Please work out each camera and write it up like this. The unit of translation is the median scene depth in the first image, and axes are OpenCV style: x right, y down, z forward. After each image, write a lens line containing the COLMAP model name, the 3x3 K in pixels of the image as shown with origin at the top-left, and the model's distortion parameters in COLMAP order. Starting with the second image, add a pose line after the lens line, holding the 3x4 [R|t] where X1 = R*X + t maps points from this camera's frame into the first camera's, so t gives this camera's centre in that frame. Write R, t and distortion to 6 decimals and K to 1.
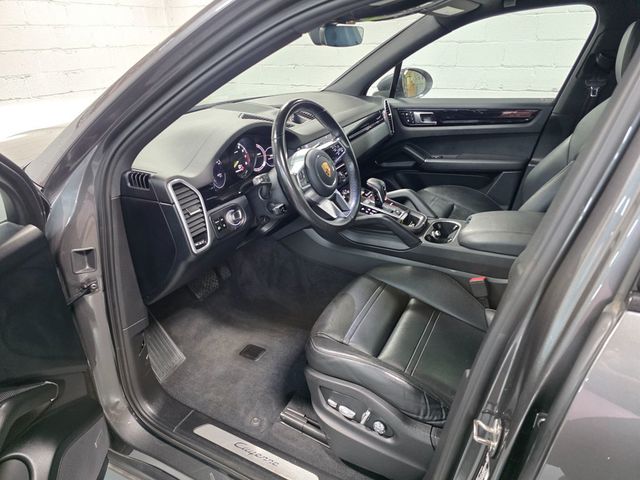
lens RADIAL K [[432.7, 0, 320.4], [0, 432.7, 235.4], [0, 0, 1]] dist [0.039818, -0.053998]
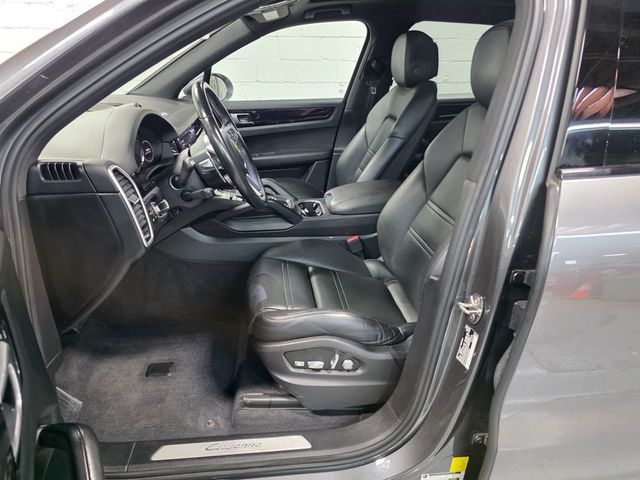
lens RADIAL K [[422.2, 0, 336.8], [0, 422.2, 241.3], [0, 0, 1]] dist [0.039250, -0.047044]
pose [[0.821357, -0.192942, 0.536793, -0.290981], [0.206134, 0.977859, 0.036067, 0.053466], [-0.531866, 0.081027, 0.842943, 0.035508]]
